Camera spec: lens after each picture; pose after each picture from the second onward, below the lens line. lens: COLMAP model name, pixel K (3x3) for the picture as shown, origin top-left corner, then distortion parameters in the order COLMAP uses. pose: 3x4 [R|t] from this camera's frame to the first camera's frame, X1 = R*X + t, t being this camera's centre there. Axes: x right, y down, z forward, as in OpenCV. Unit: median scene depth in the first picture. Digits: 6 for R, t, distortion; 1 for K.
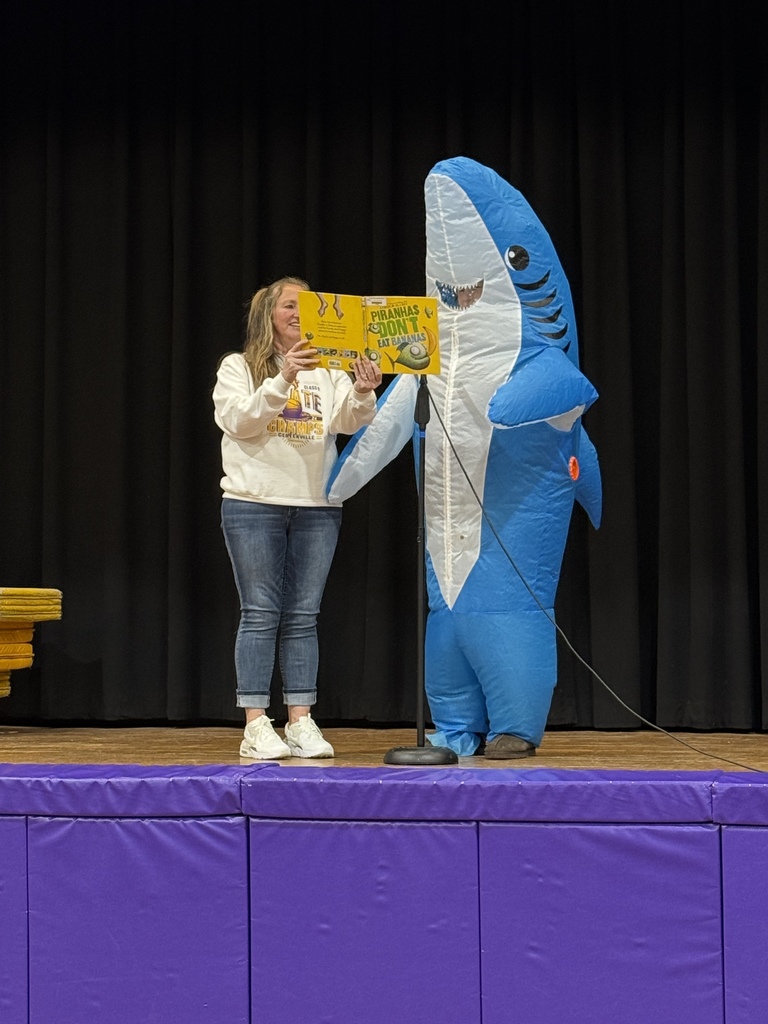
lens RADIAL K [[2432.9, 0, 384.0], [0, 2432.9, 512.0], [0, 0, 1]] dist [0.022897, 0.513774]
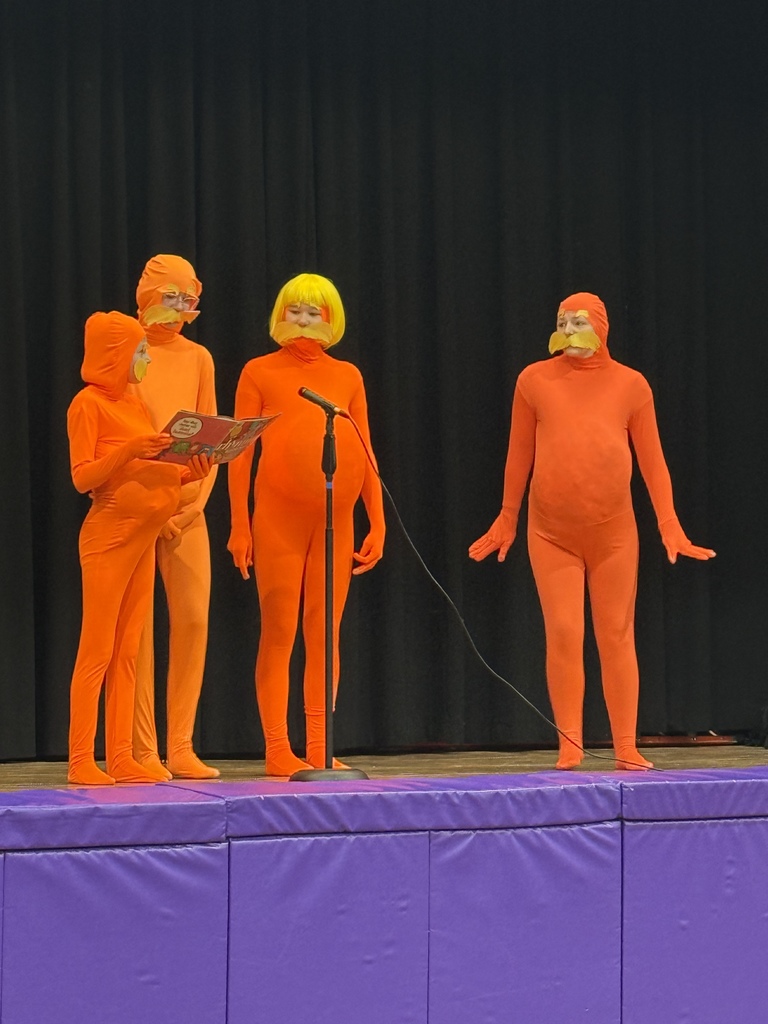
lens RADIAL K [[3265.1, 0, 384.0], [0, 3265.1, 512.0], [0, 0, 1]] dist [-0.031432, -1.764932]
pose [[0.690219, 0.028528, 0.723038, -1.105231], [-0.038226, 0.999265, -0.002936, 0.005092], [-0.722590, -0.025613, 0.690802, 0.141141]]
